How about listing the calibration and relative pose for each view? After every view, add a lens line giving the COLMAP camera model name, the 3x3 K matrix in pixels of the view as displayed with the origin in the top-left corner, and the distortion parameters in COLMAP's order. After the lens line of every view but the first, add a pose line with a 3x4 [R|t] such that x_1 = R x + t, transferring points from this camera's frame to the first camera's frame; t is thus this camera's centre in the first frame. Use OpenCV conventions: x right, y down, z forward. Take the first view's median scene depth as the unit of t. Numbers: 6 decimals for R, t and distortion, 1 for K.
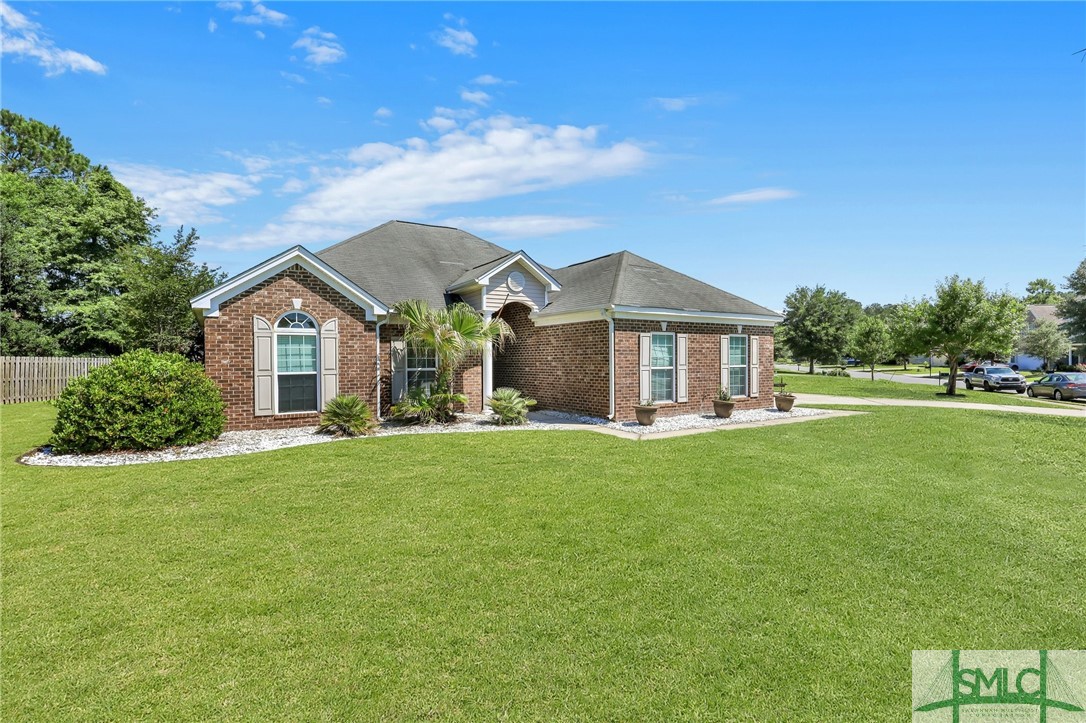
lens RADIAL K [[495.7, 0, 545.7], [0, 495.7, 360.5], [0, 0, 1]] dist [0.001548, 0.000315]
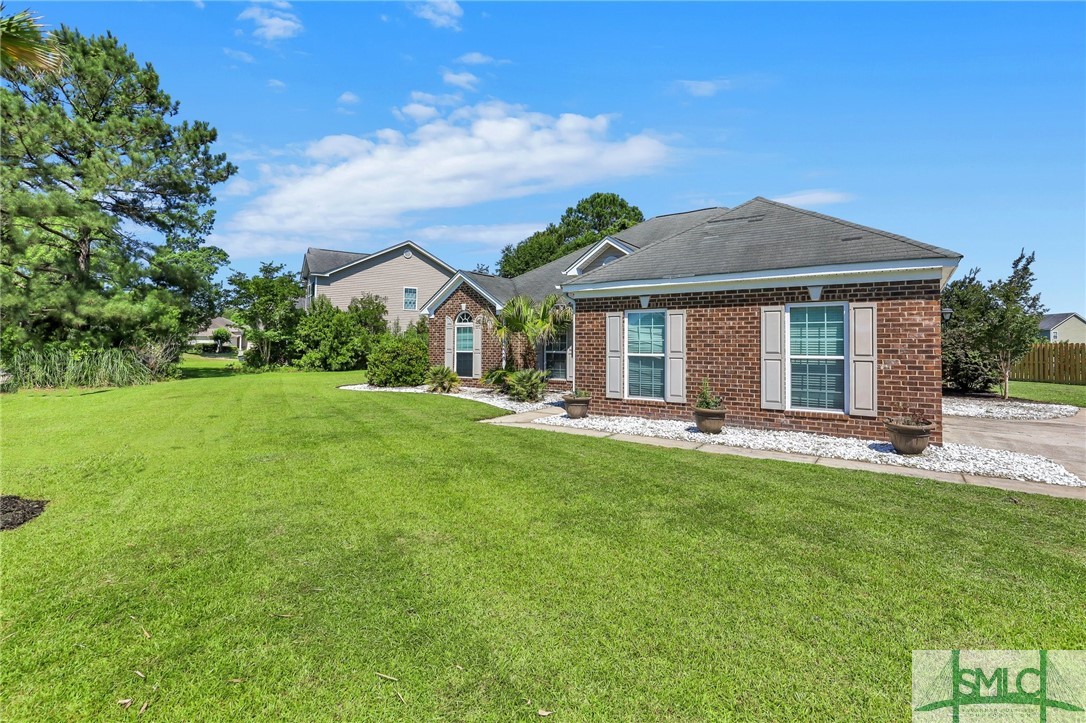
lens RADIAL K [[503.2, 0, 542.1], [0, 503.2, 346.6], [0, 0, 1]] dist [-0.000845, -0.000361]
pose [[0.388056, 0.009528, -0.921587, 0.922851], [-0.005770, 0.999952, 0.007908, -0.003885], [0.921618, 0.002249, 0.388092, 0.550292]]
